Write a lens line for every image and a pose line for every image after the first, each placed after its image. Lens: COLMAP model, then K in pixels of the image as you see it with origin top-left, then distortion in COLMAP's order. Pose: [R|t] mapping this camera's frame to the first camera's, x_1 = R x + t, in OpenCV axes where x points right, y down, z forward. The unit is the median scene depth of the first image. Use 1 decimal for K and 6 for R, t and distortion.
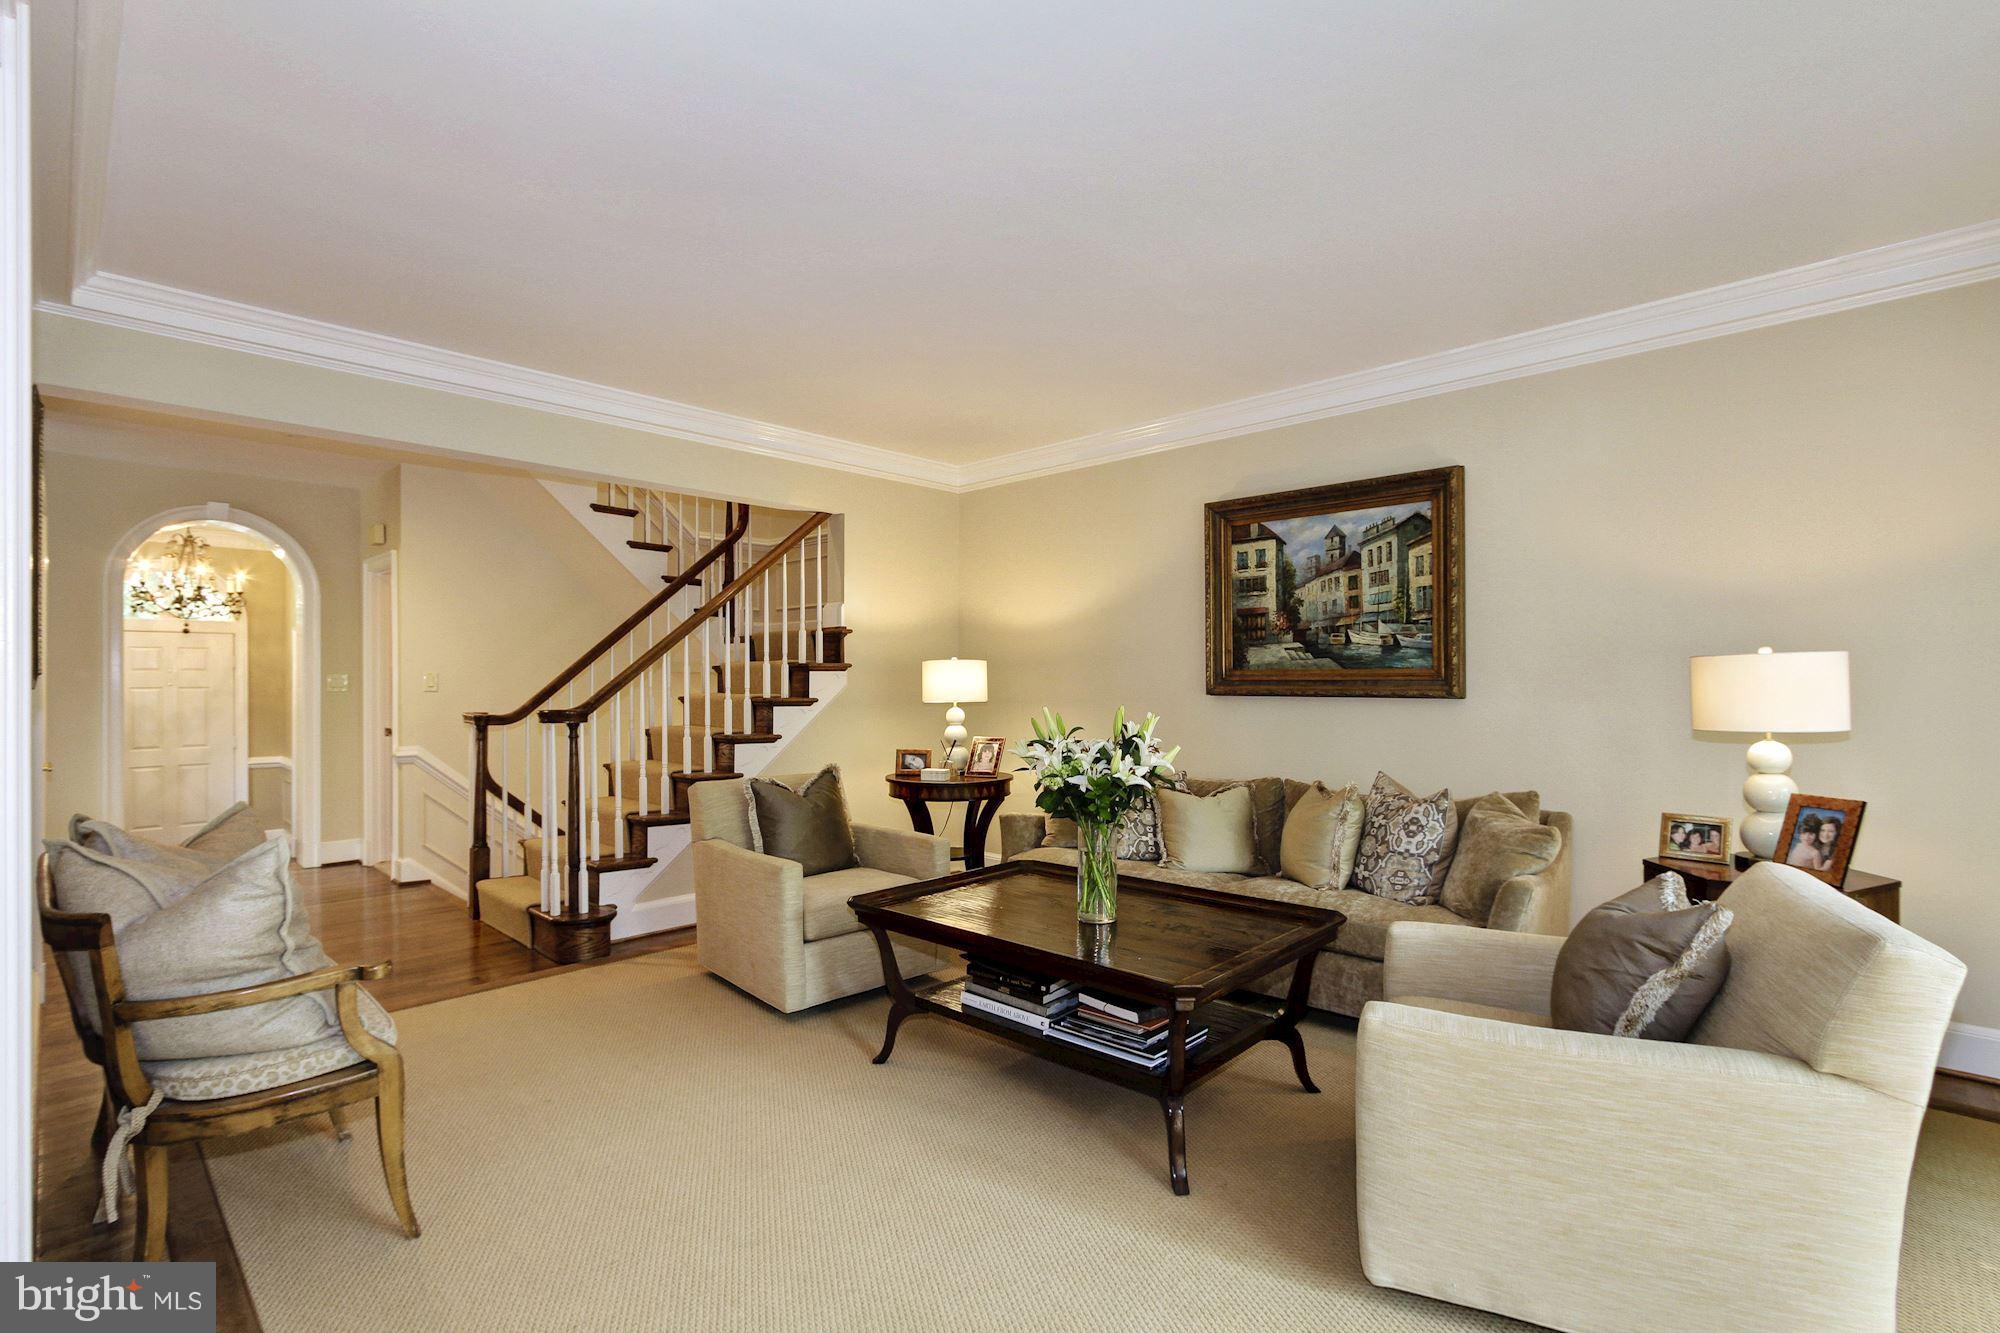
lens RADIAL K [[922.2, 0, 999.9], [0, 922.2, 675.4], [0, 0, 1]] dist [0.001097, 0.000006]
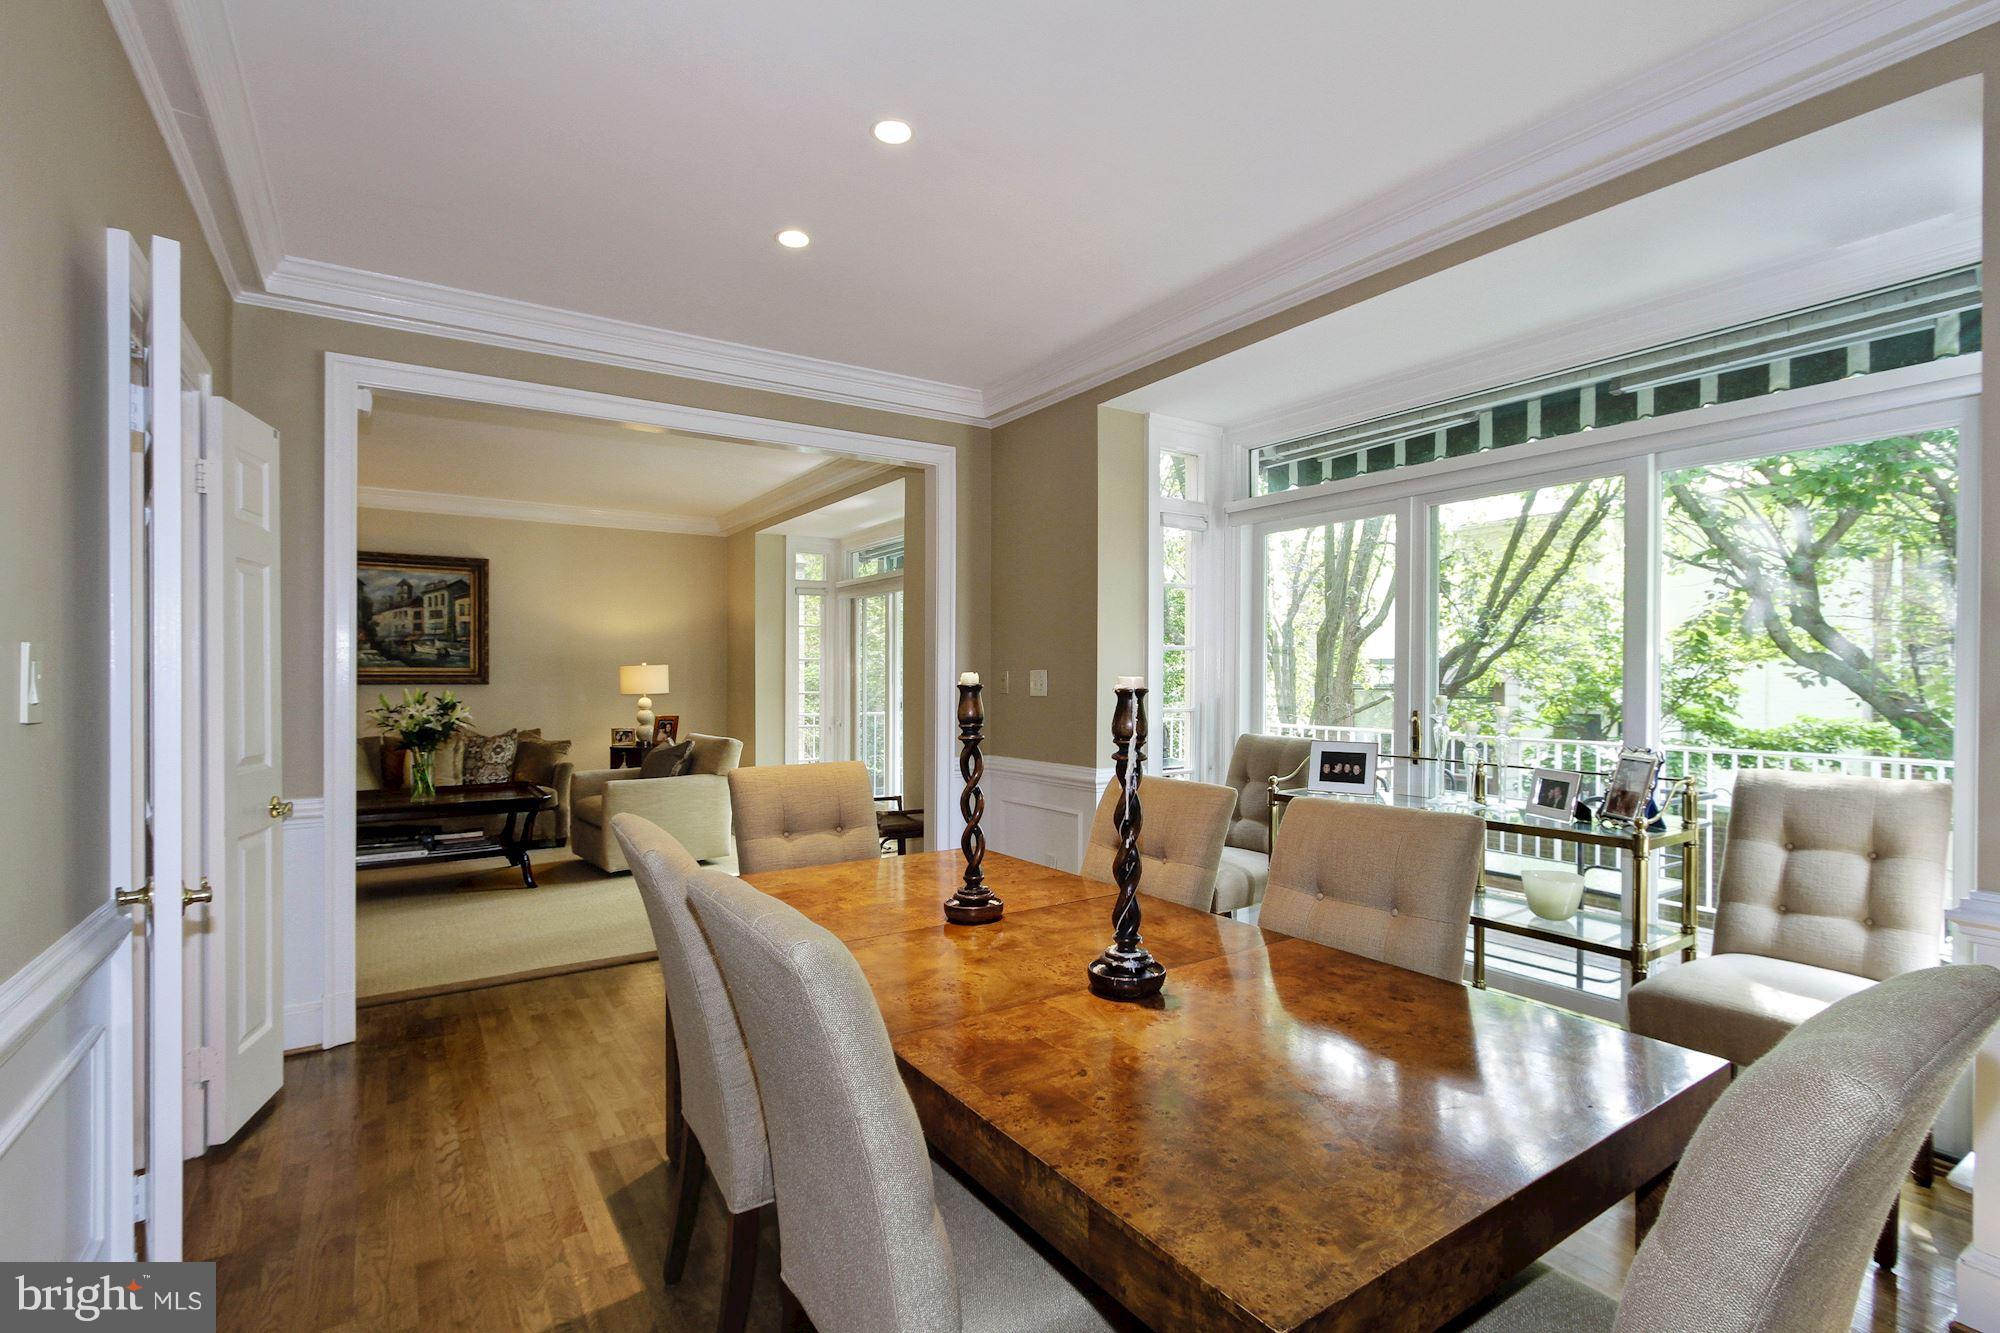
lens RADIAL K [[922.2, 0, 1000.1], [0, 922.2, 675.2], [0, 0, 1]] dist [0.001097, 0.000006]
pose [[0.212085, 0.003177, 0.977246, -1.051114], [-0.006816, 0.999975, -0.001771, 0.002554], [-0.977227, -0.006285, 0.212101, -0.383955]]
